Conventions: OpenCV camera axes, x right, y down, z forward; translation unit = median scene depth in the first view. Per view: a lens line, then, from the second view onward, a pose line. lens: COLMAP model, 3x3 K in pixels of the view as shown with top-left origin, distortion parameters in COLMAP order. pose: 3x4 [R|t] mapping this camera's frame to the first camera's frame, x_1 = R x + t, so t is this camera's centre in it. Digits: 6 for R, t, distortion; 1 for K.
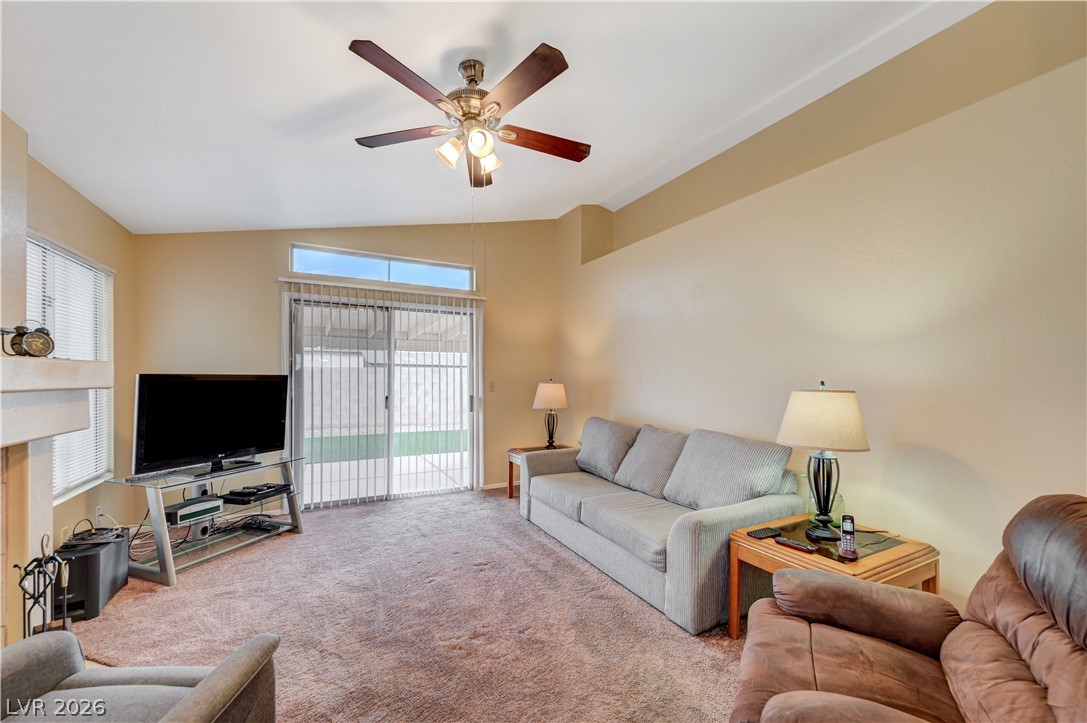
lens RADIAL K [[432.4, 0, 537.6], [0, 432.4, 378.2], [0, 0, 1]] dist [0.001114, 0.000525]
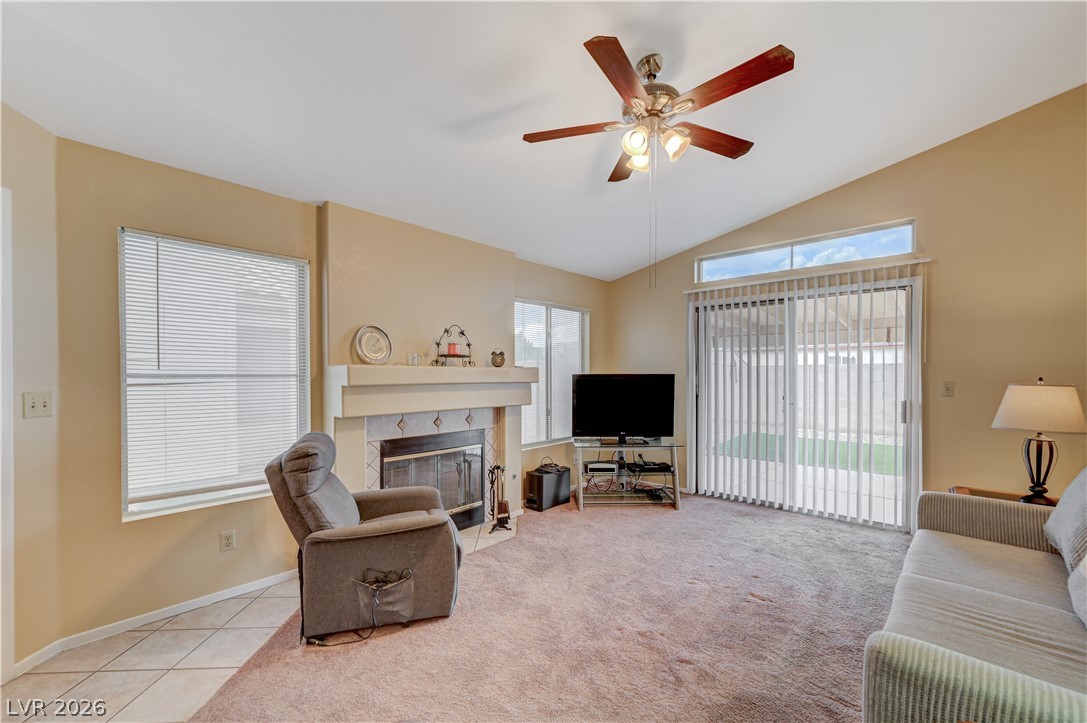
lens RADIAL K [[432.4, 0, 536.3], [0, 432.4, 378.7], [0, 0, 1]] dist [0.001114, 0.000525]
pose [[0.343930, 0.003668, -0.938988, 0.360559], [0.000953, 0.999990, 0.004256, -0.000184], [0.938995, -0.002359, 0.343923, 0.213244]]
